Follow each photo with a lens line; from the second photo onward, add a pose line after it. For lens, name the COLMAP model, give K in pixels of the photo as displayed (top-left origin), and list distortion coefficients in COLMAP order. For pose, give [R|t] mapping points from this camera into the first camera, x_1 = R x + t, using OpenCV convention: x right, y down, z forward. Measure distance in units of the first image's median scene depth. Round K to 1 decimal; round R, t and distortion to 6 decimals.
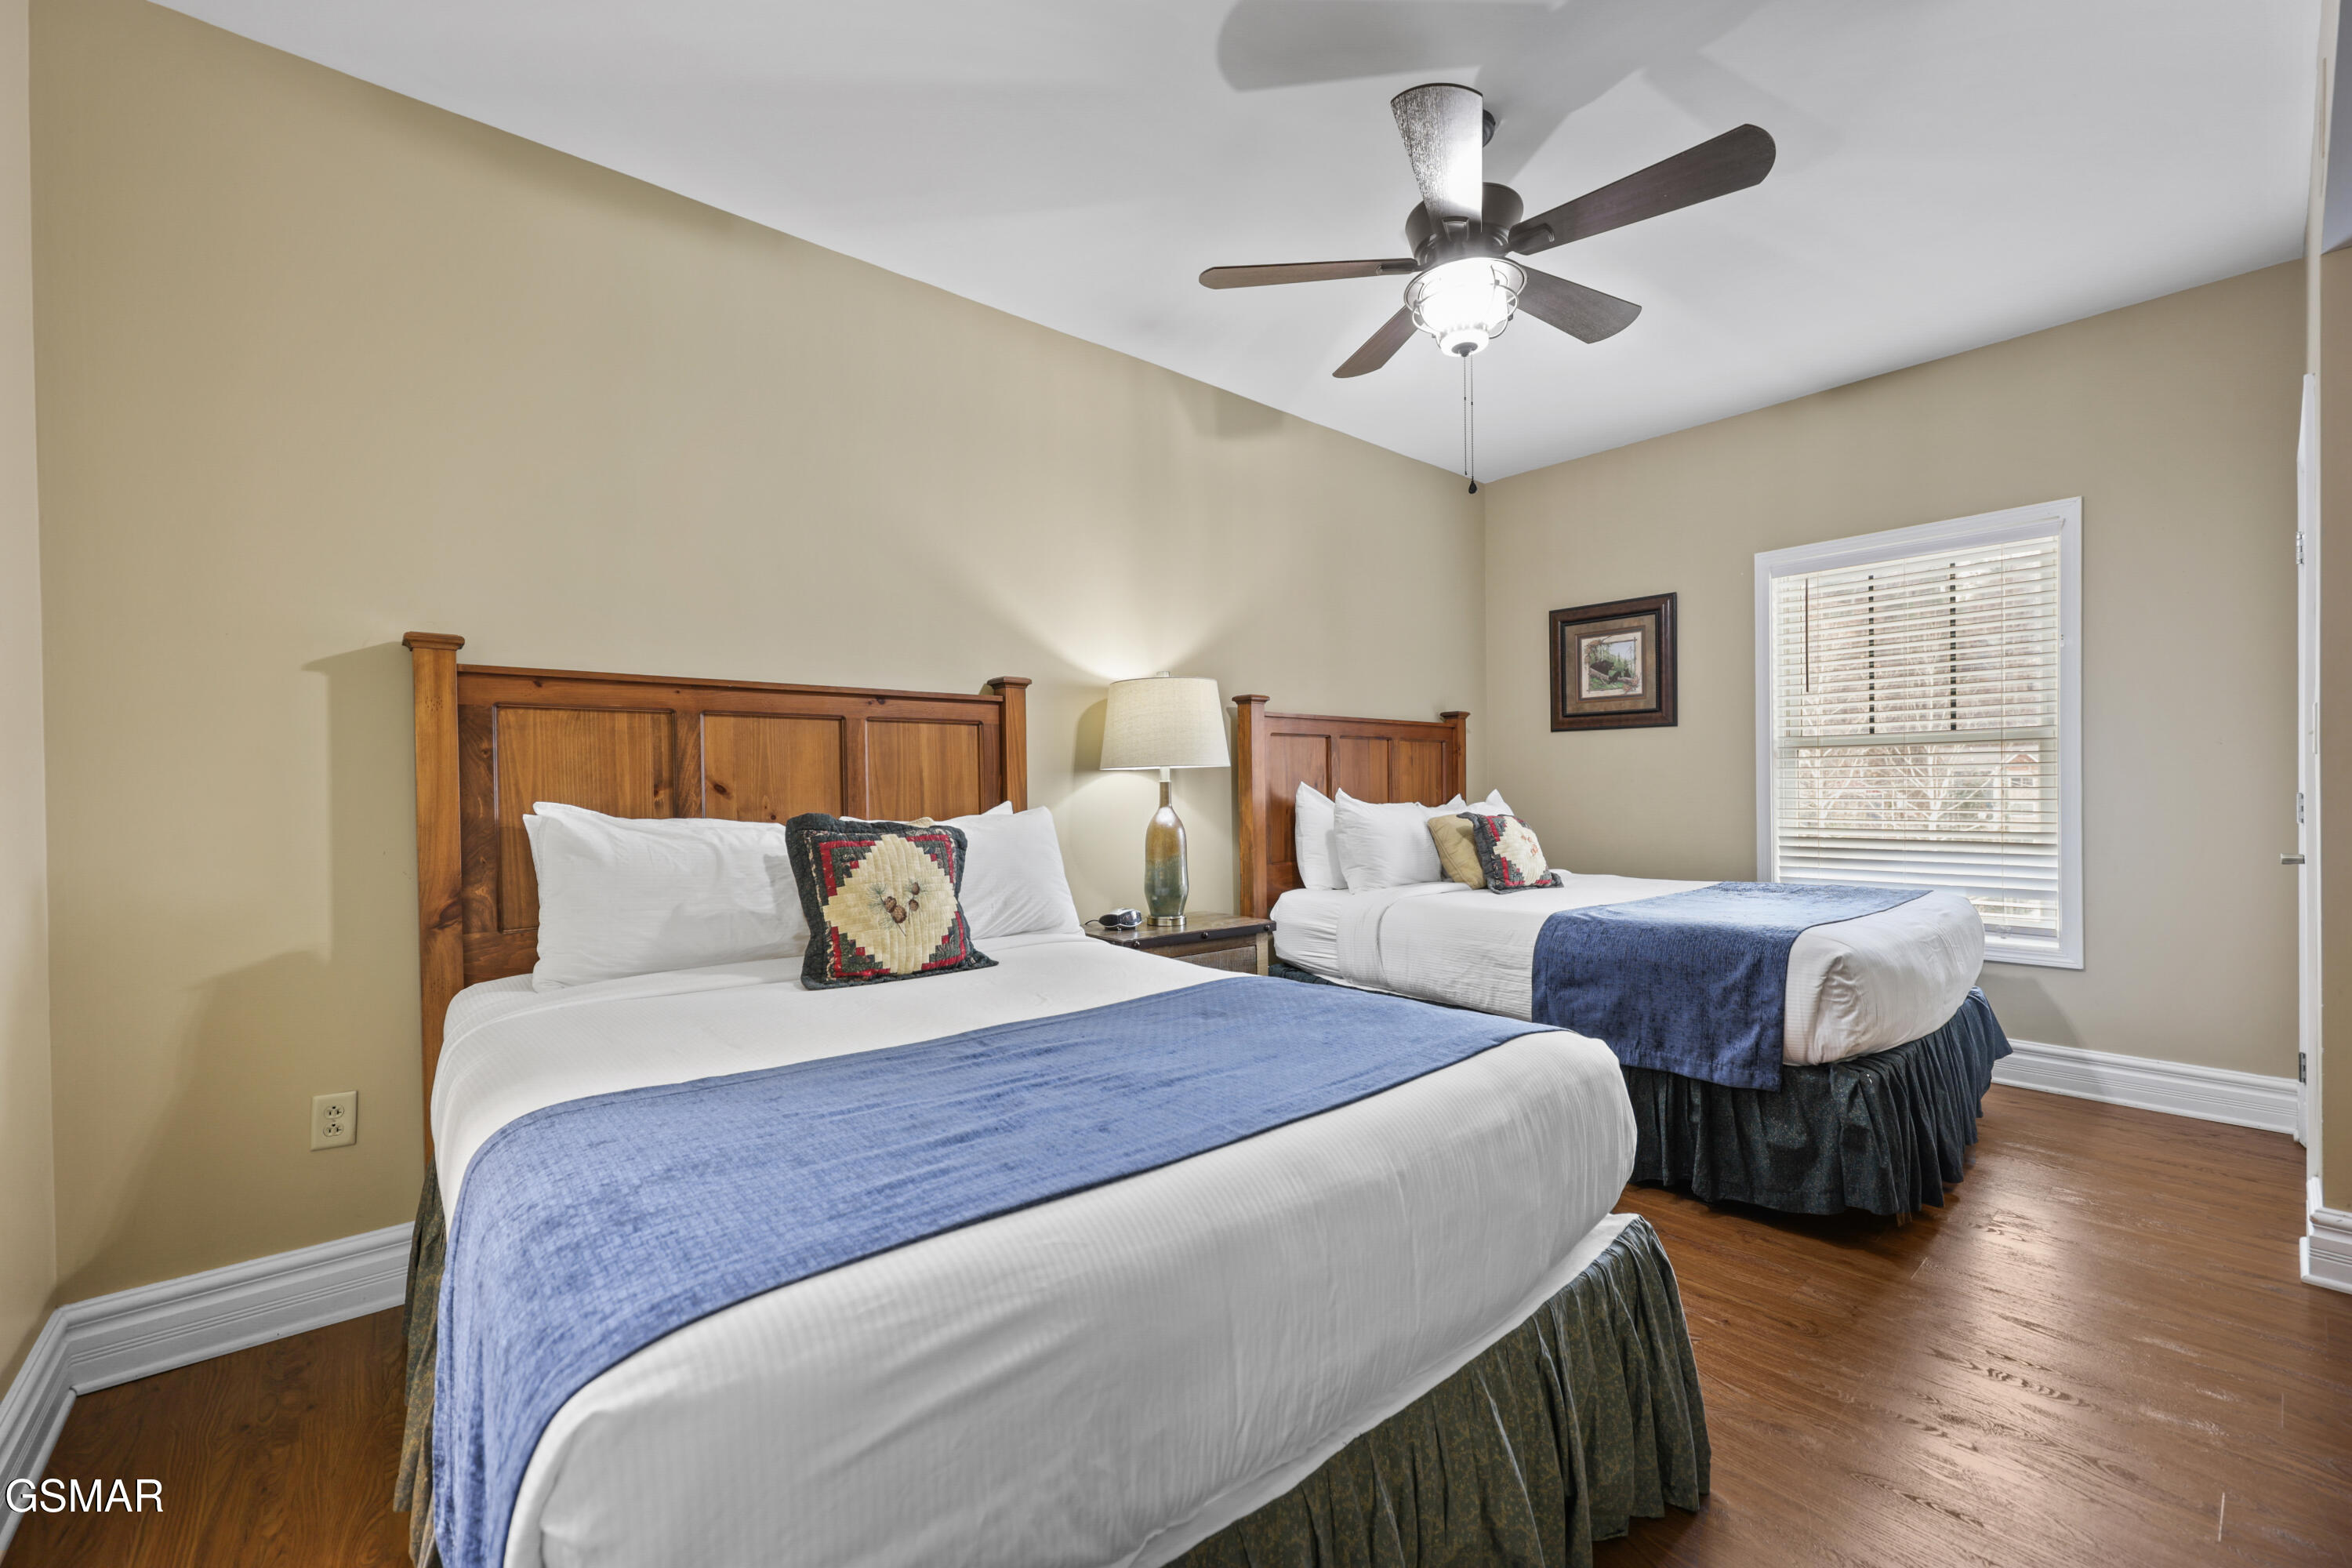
lens RADIAL K [[939.3, 0, 1178.2], [0, 939.3, 812.9], [0, 0, 1]] dist [-0.001939, -0.000083]
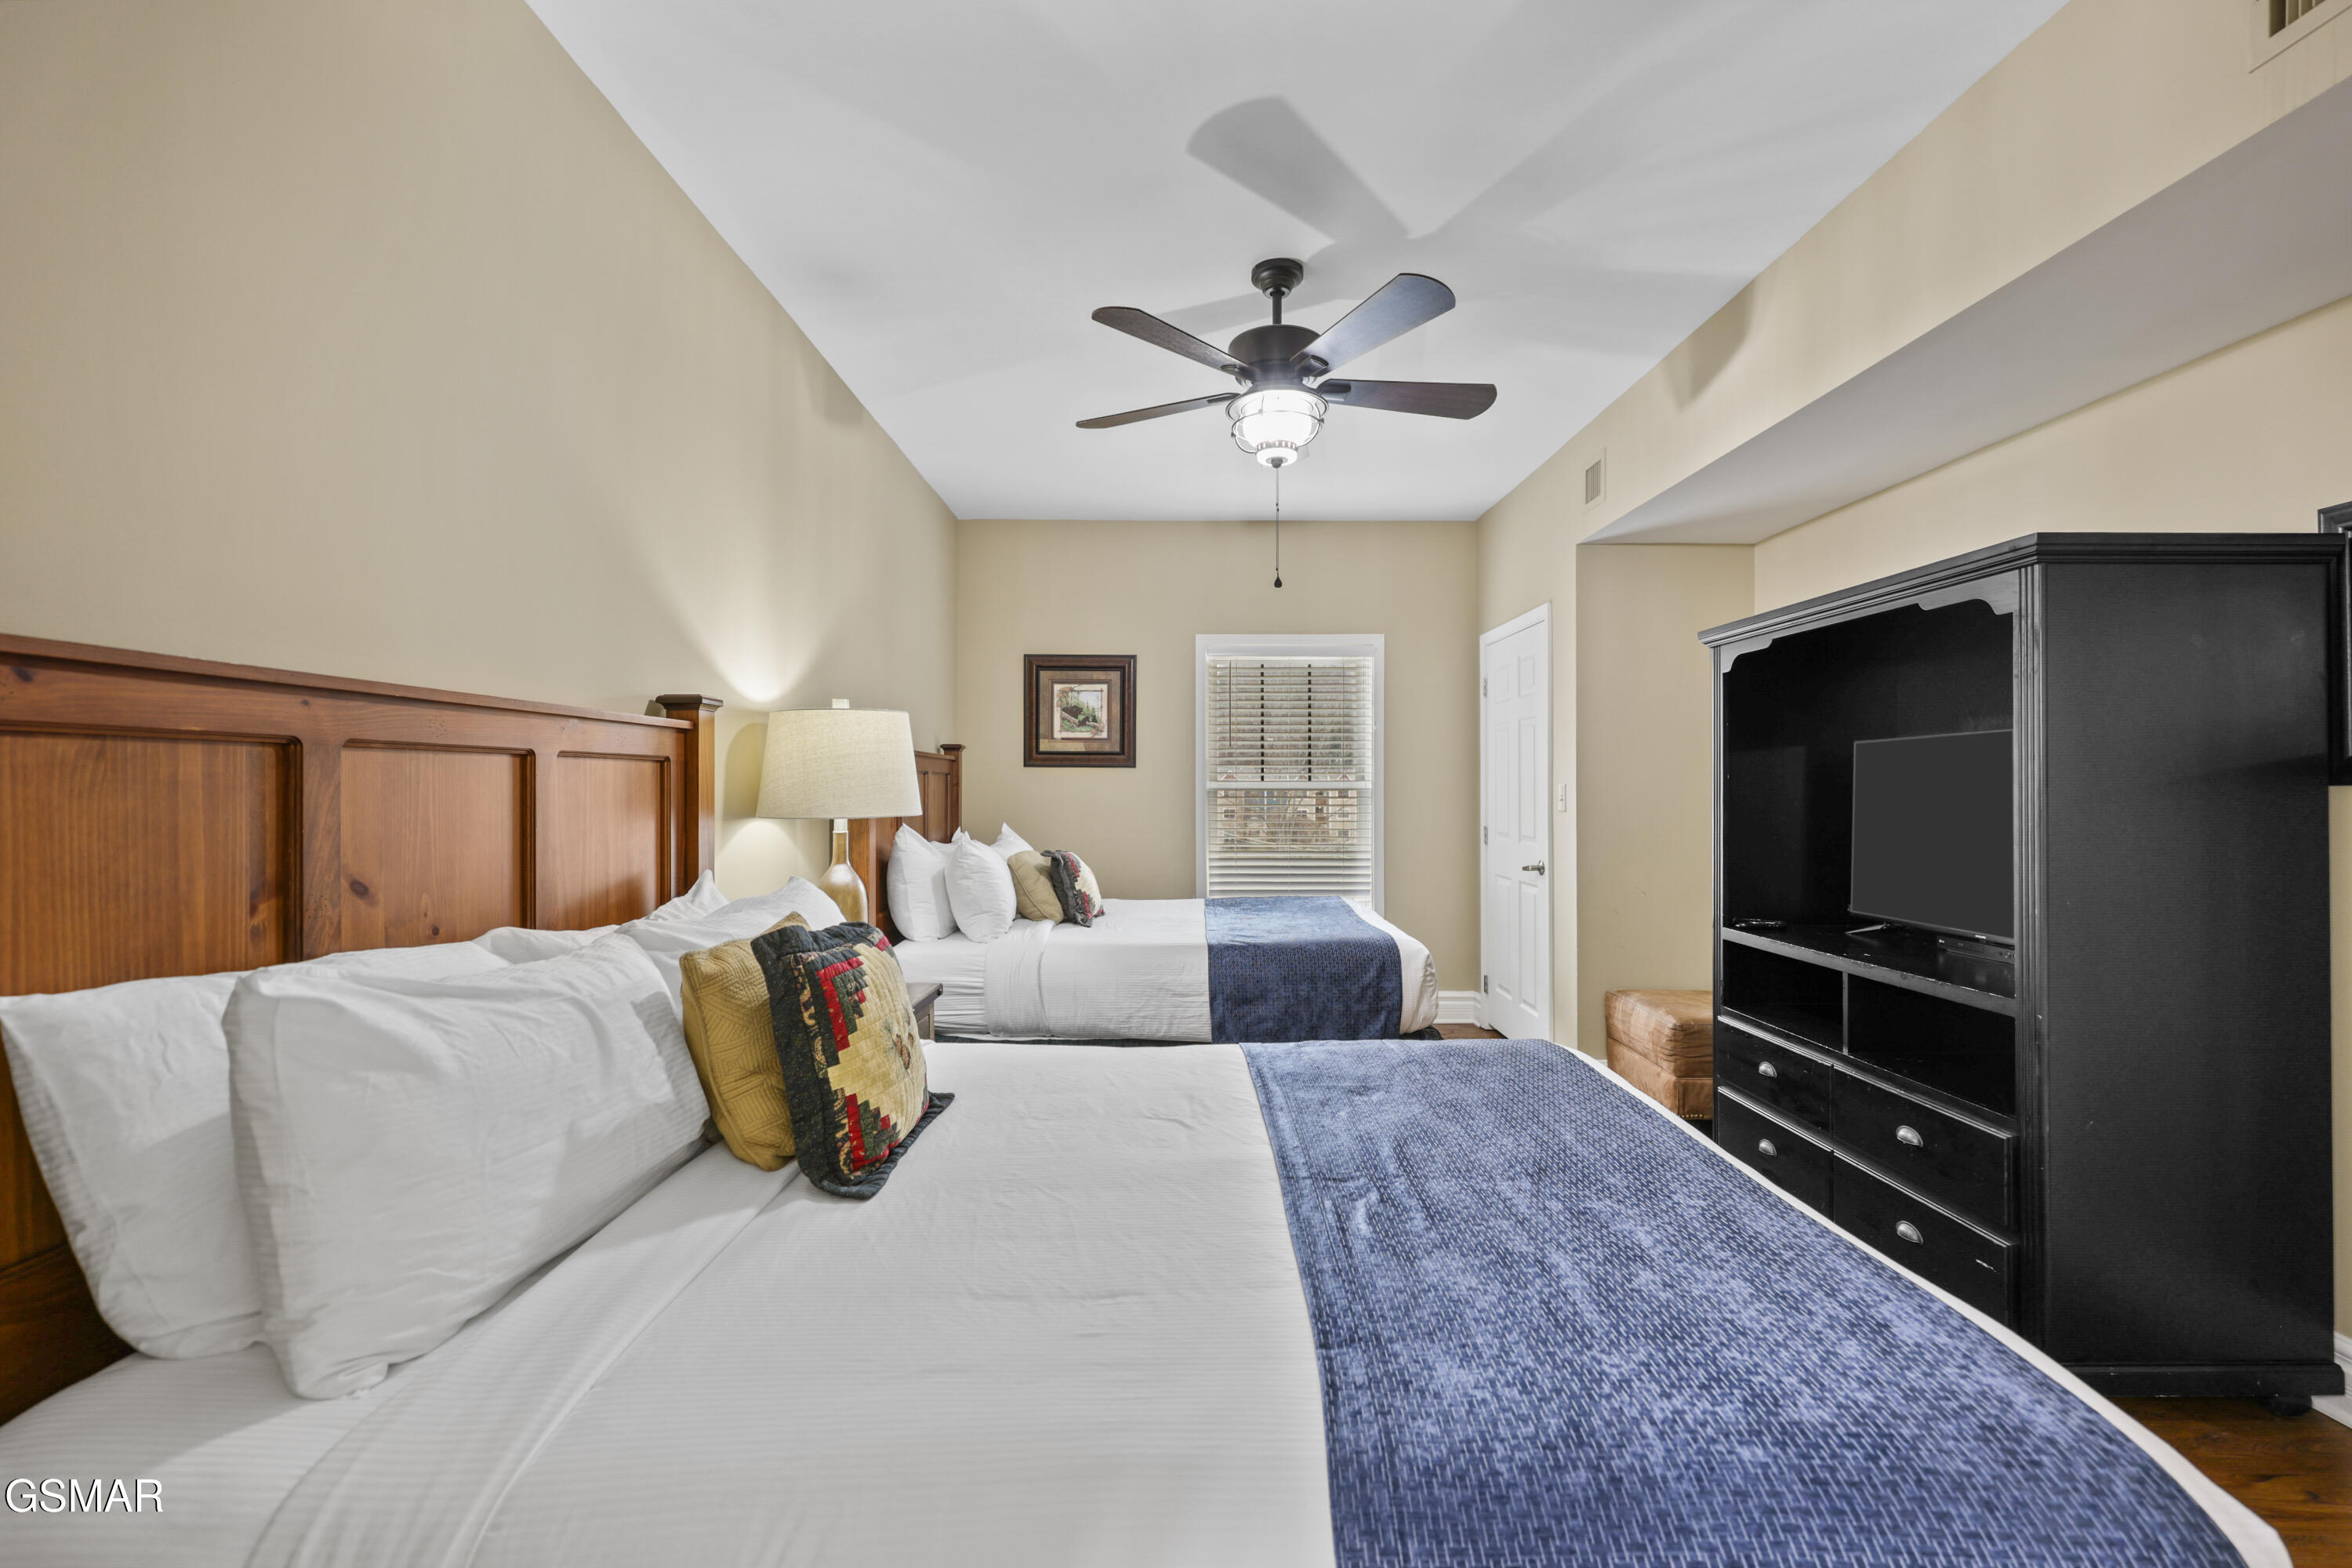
lens RADIAL K [[949.4, 0, 1174.5], [0, 949.4, 797.8], [0, 0, 1]] dist [0.000244, 0.000011]
pose [[0.655364, 0.002524, 0.755309, -0.453883], [0.013198, 0.999803, -0.014794, -0.048035], [-0.755198, 0.019664, 0.655202, 0.238498]]
